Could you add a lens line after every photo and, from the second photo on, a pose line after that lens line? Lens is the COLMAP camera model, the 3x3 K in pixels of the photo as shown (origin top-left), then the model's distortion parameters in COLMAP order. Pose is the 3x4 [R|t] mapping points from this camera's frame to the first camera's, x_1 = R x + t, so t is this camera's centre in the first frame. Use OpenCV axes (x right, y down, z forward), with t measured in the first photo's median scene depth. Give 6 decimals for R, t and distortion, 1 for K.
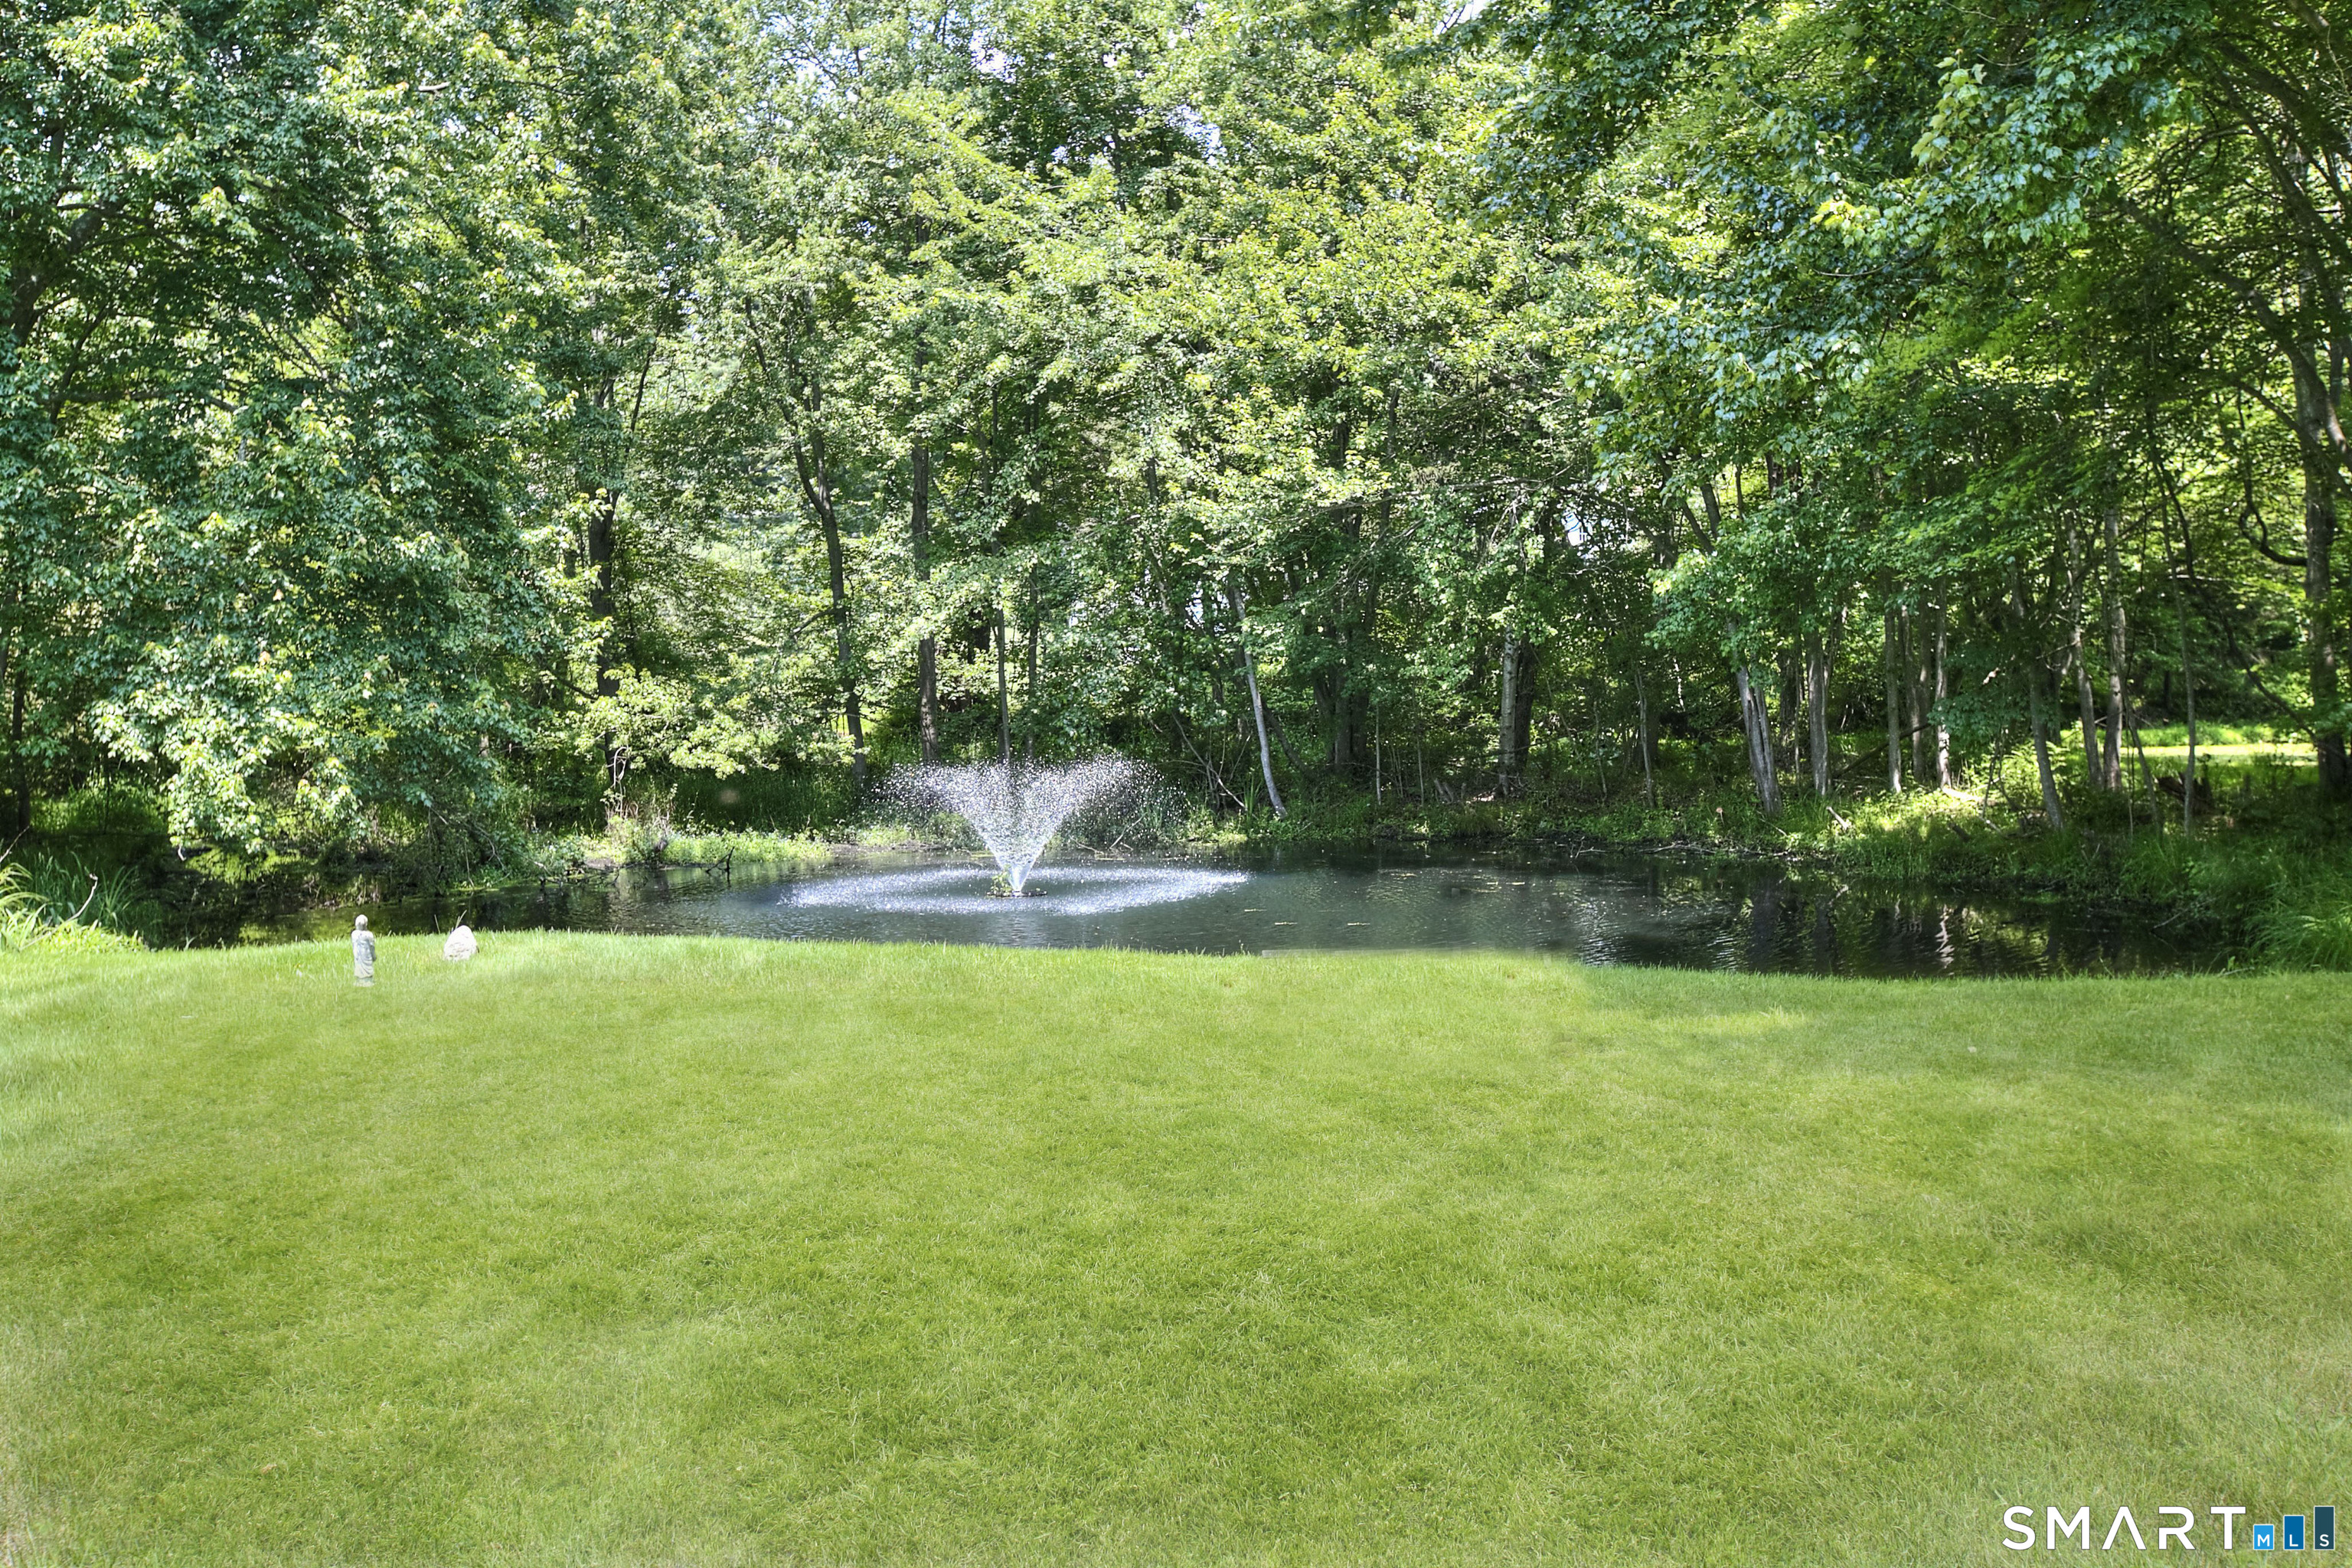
lens RADIAL K [[2283.2, 0, 1174.3], [0, 2283.2, 793.1], [0, 0, 1]] dist [-0.076053, 0.000000]
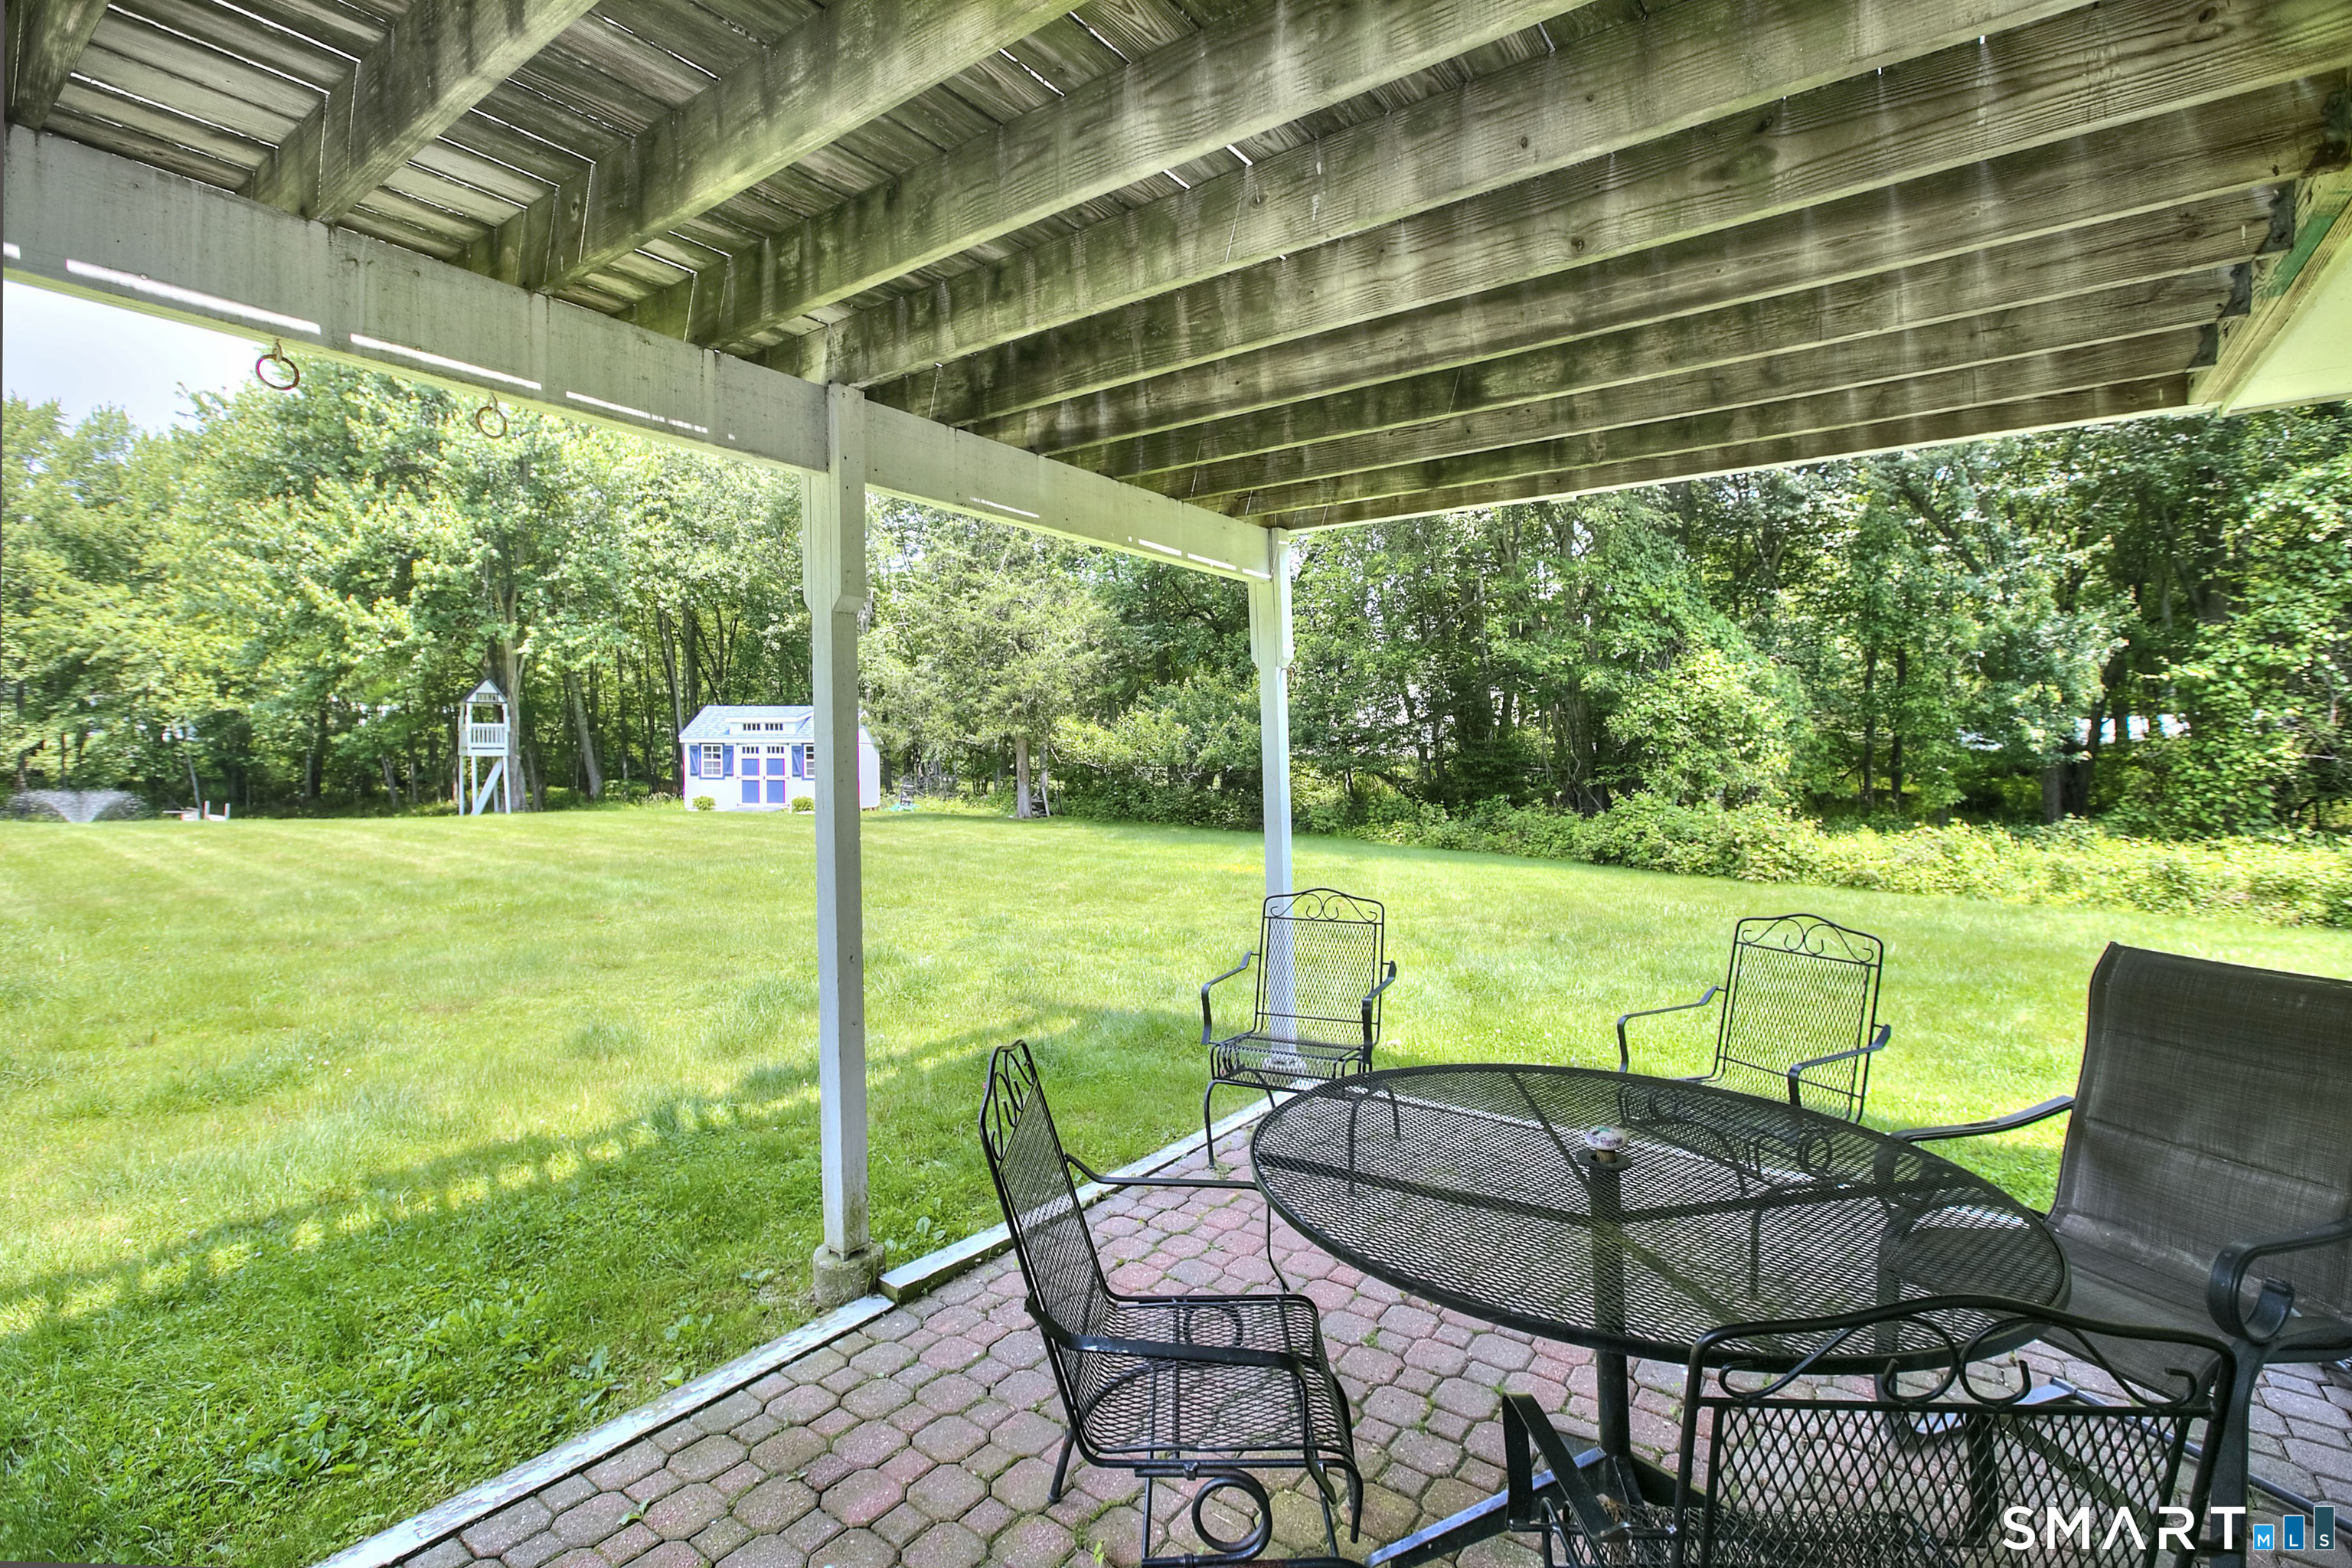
lens RADIAL K [[1090.2, 0, 1156.0], [0, 1090.2, 805.6], [0, 0, 1]] dist [-0.031744, 0.011551]
pose [[0.723704, 0.001105, 0.690110, -0.092933], [0.026856, 0.999196, -0.029763, 0.390719], [-0.689588, 0.040073, 0.723092, -4.284498]]
